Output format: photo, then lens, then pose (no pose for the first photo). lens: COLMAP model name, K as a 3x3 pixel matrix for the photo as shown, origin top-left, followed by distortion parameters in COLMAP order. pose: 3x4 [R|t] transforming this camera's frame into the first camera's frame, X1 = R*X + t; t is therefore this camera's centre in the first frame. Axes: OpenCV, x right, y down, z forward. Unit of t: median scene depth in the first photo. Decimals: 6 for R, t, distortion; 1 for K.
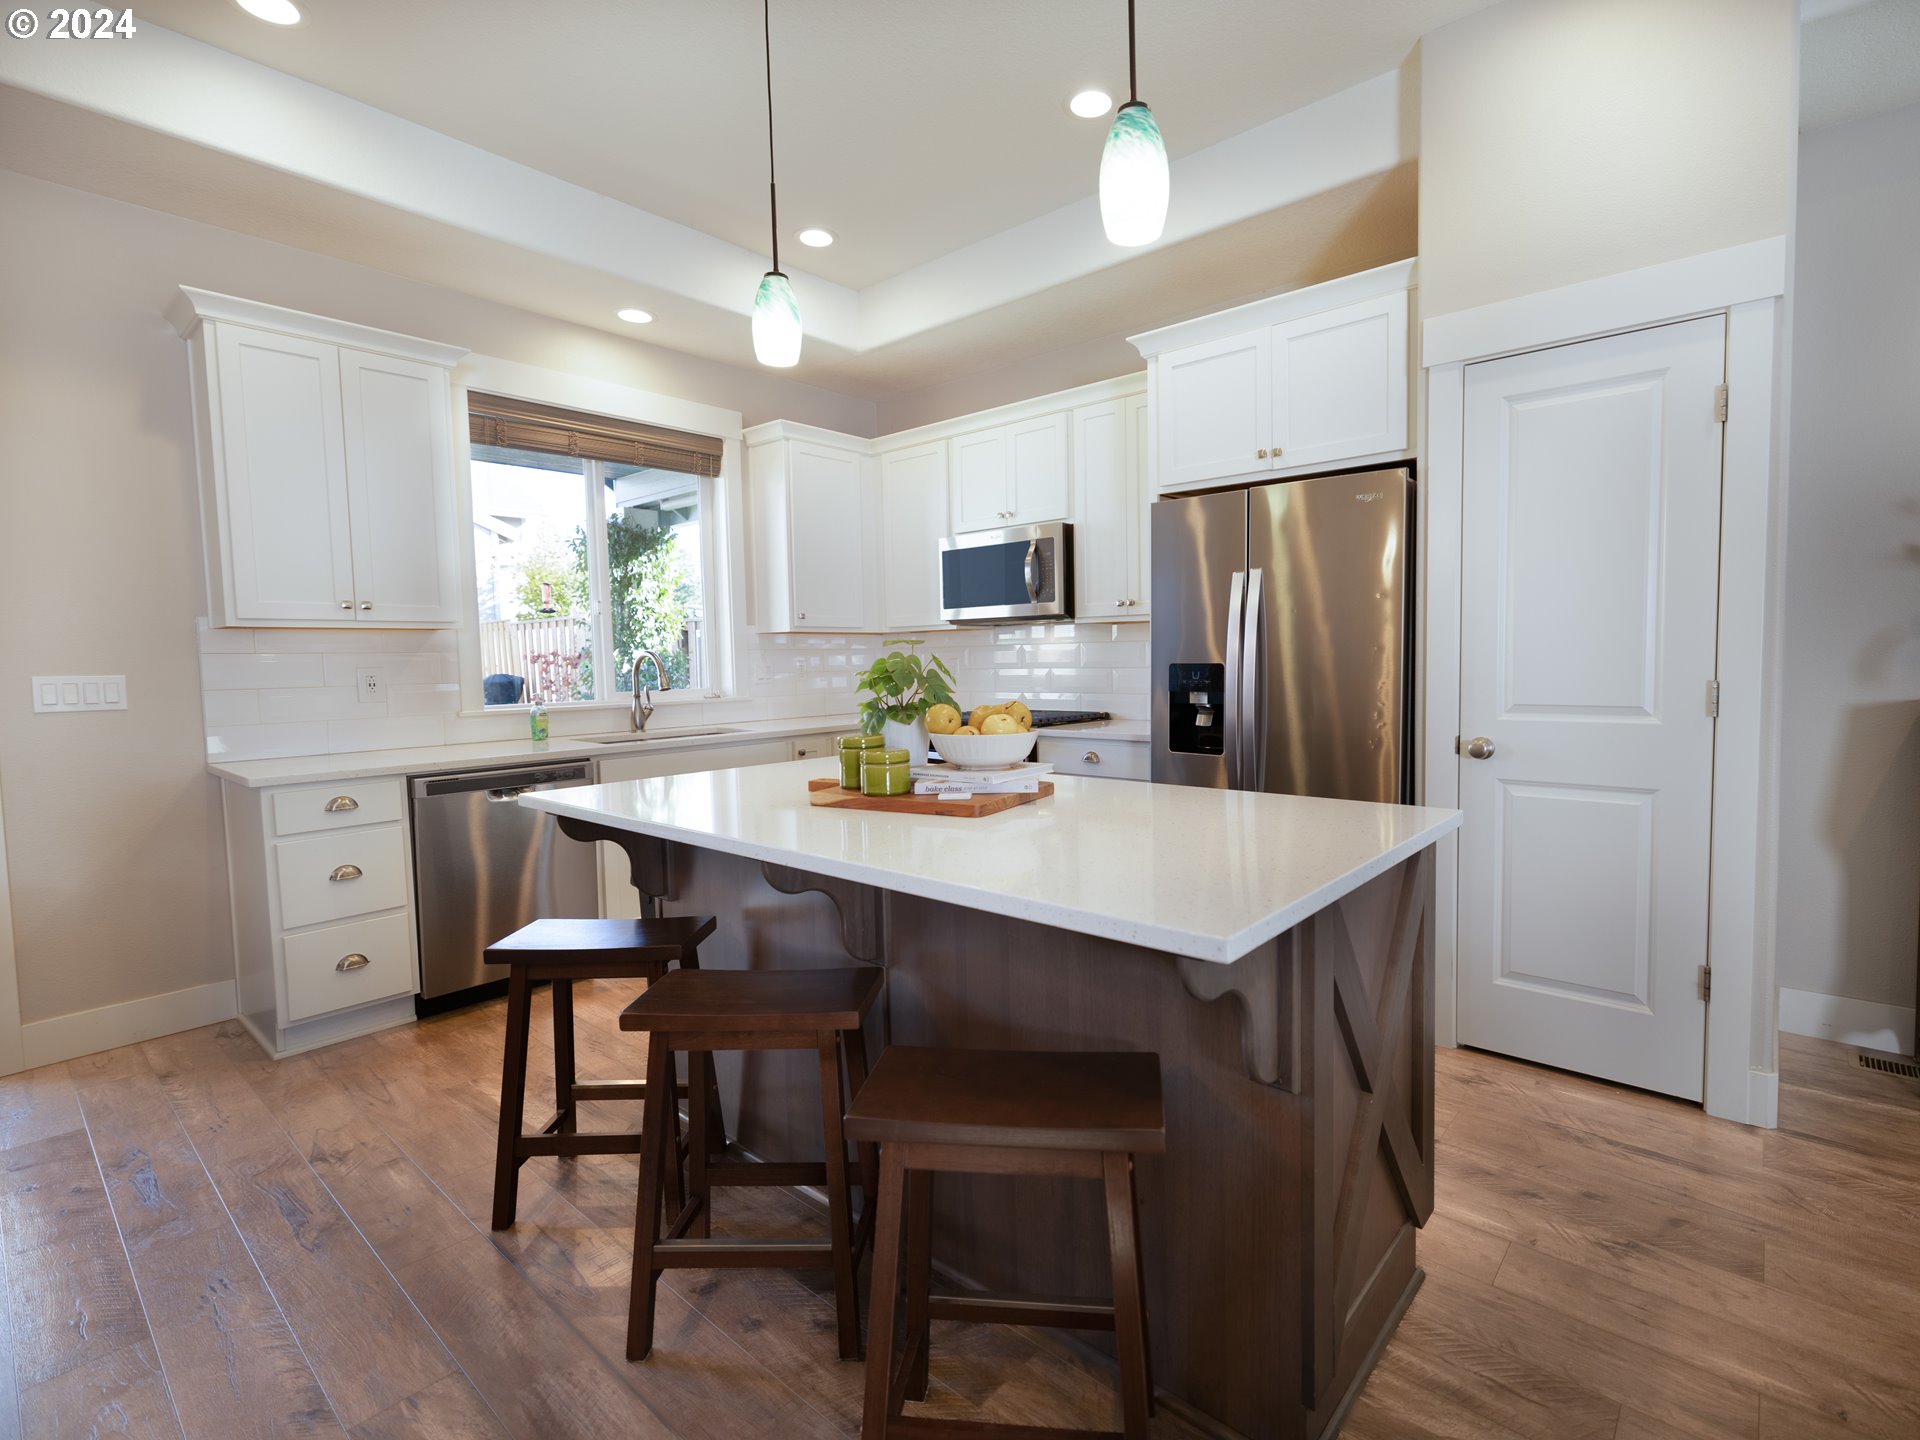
lens RADIAL K [[900.5, 0, 967.4], [0, 900.5, 707.6], [0, 0, 1]] dist [0.006515, 0.000012]
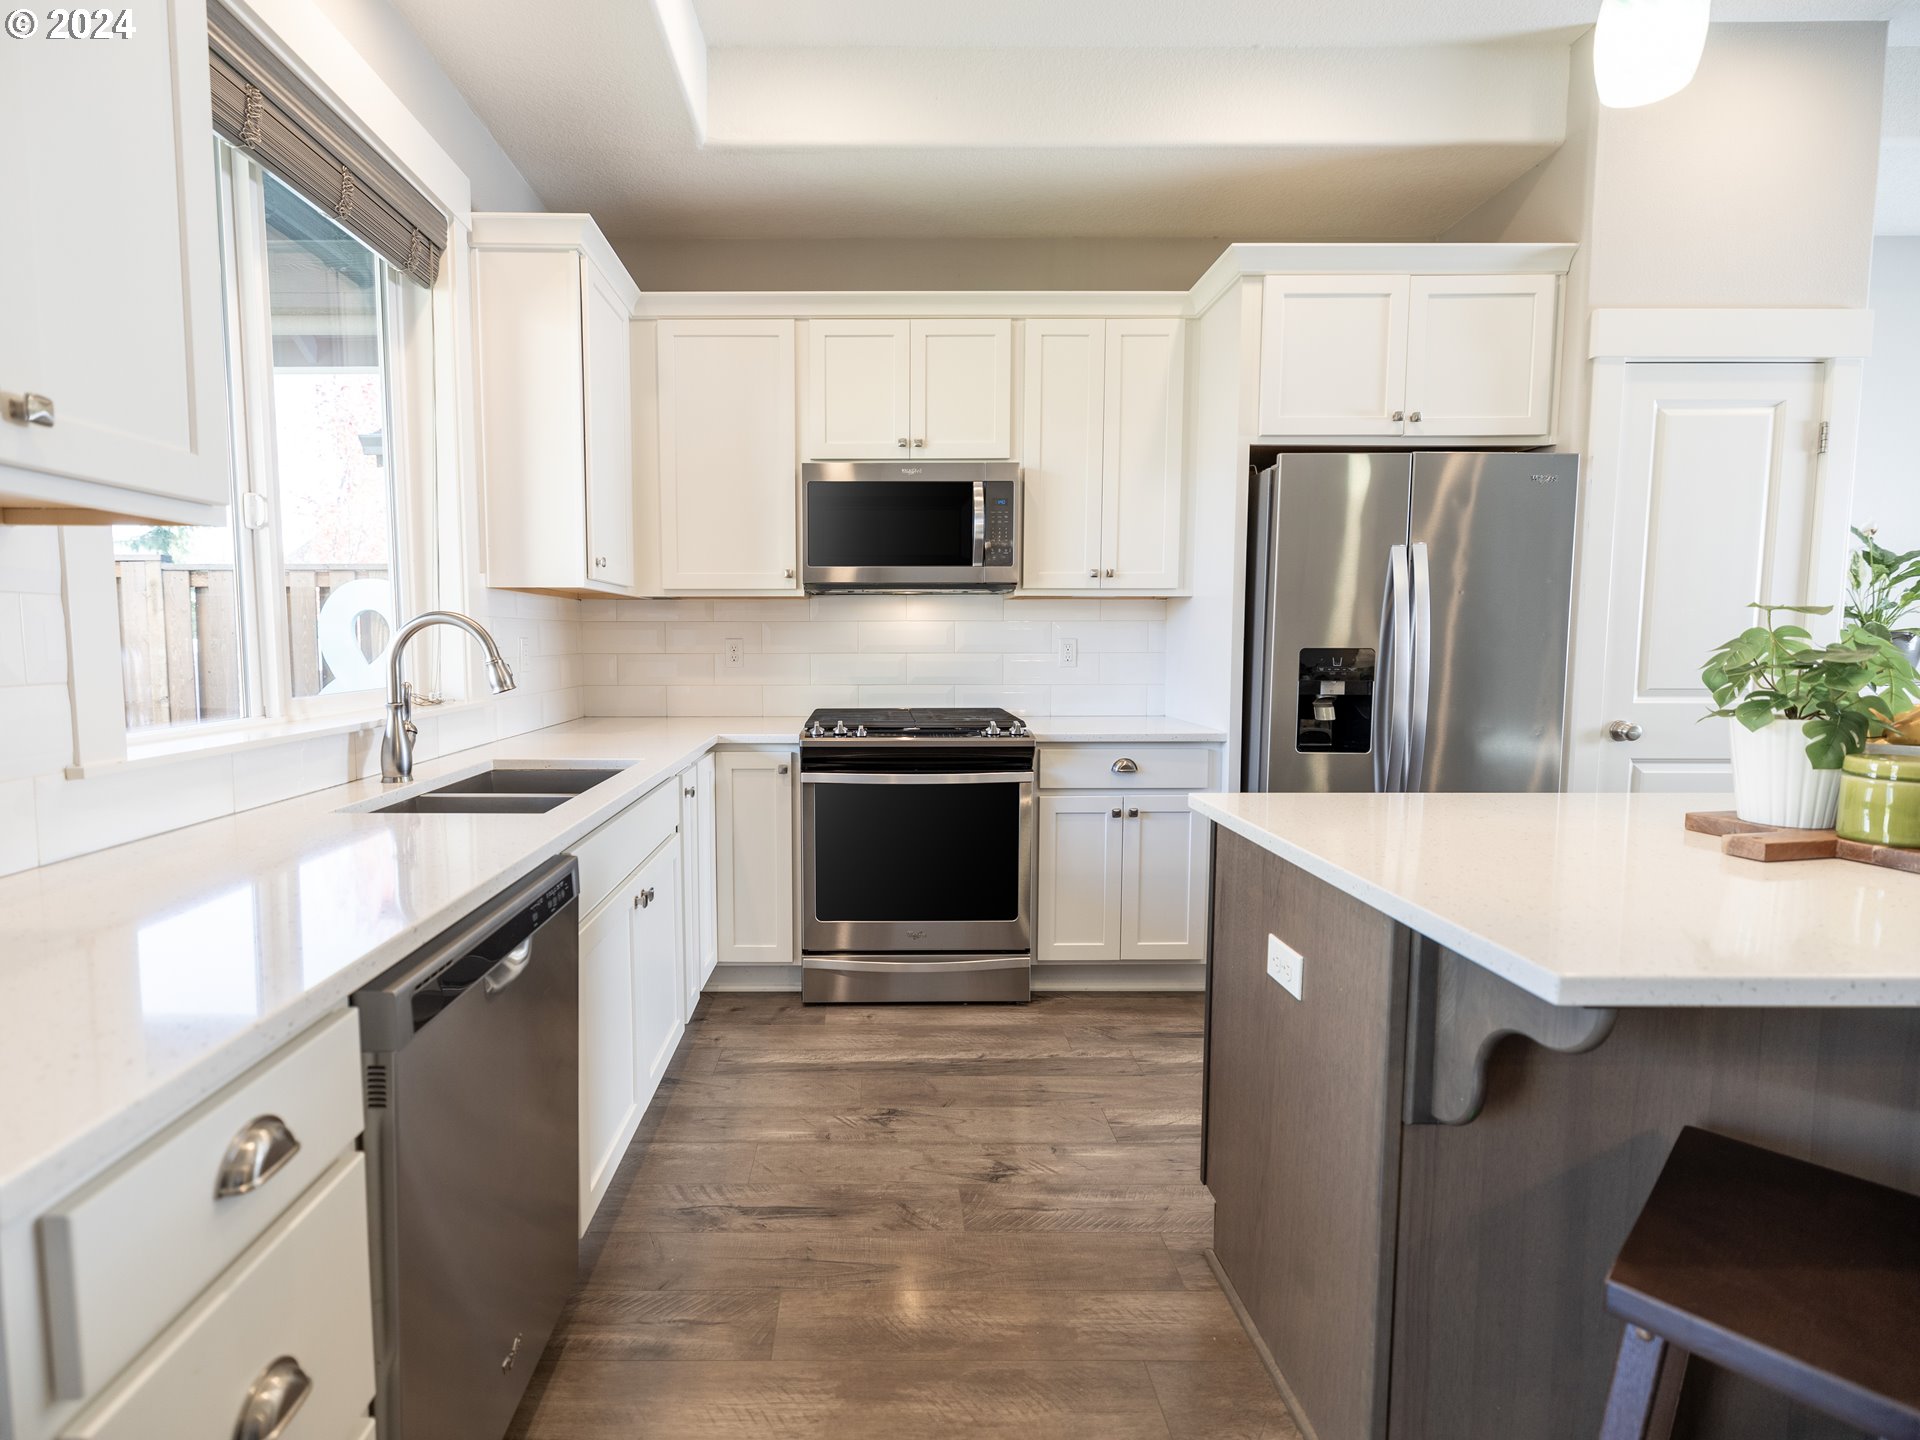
lens RADIAL K [[915.4, 0, 960.0], [0, 915.4, 720.0], [0, 0, 1]] dist [0.018980, 0.000092]
pose [[0.758192, -0.048611, 0.650216, -0.545328], [0.024287, 0.998631, 0.046338, -0.027347], [-0.651578, -0.019341, 0.758335, 0.510399]]
